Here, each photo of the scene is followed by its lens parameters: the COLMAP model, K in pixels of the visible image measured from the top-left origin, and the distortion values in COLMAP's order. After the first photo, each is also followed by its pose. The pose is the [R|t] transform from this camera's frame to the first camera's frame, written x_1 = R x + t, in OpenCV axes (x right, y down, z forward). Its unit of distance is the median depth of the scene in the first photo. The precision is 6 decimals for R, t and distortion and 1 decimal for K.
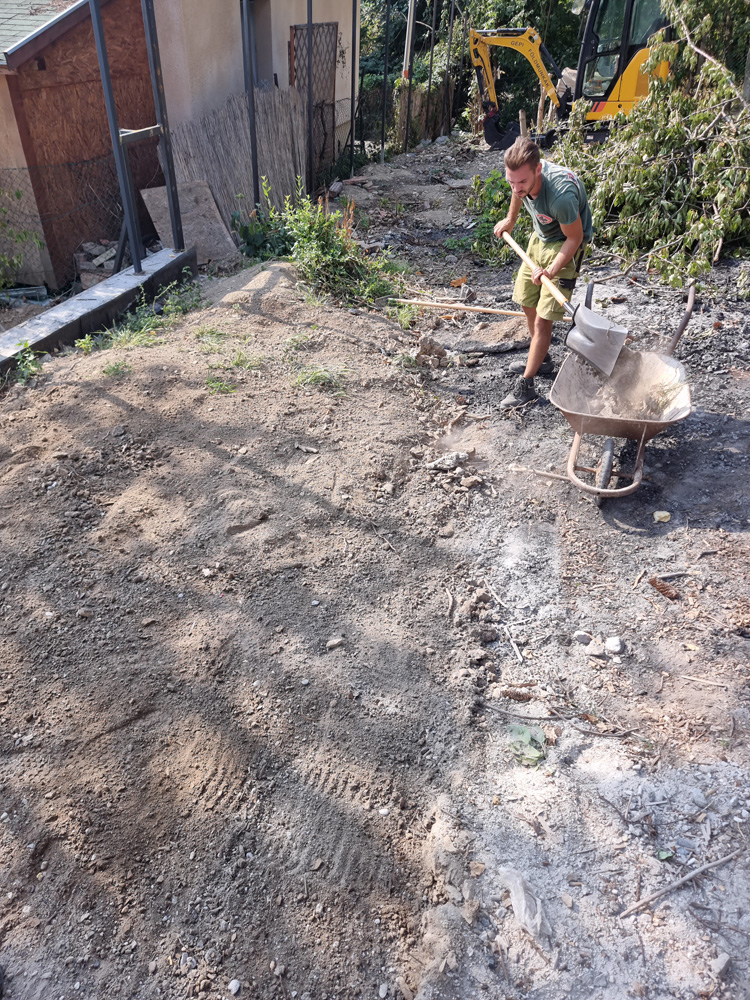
lens RADIAL K [[705.7, 0, 374.7], [0, 705.7, 502.7], [0, 0, 1]] dist [0.059155, -0.037967]
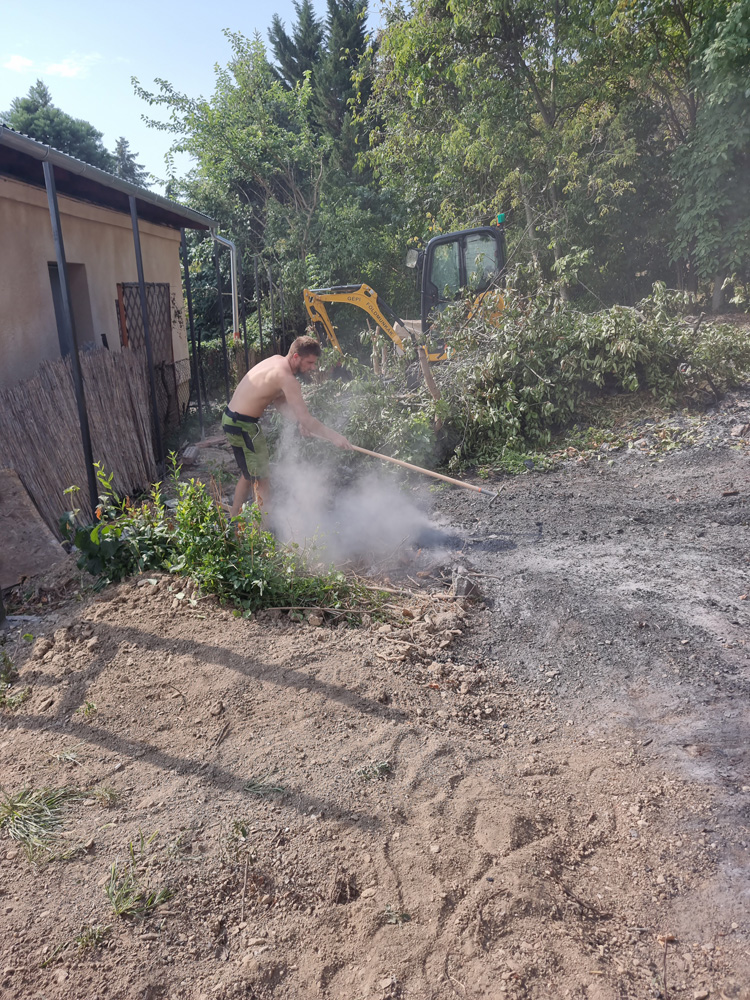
lens RADIAL K [[705.7, 0, 376.6], [0, 705.7, 497.9], [0, 0, 1]] dist [0.059155, -0.037967]
pose [[0.961474, -0.129867, 0.242286, -0.058814], [0.199781, 0.935521, -0.291356, -0.130689], [-0.188826, 0.328536, 0.925424, 0.257760]]
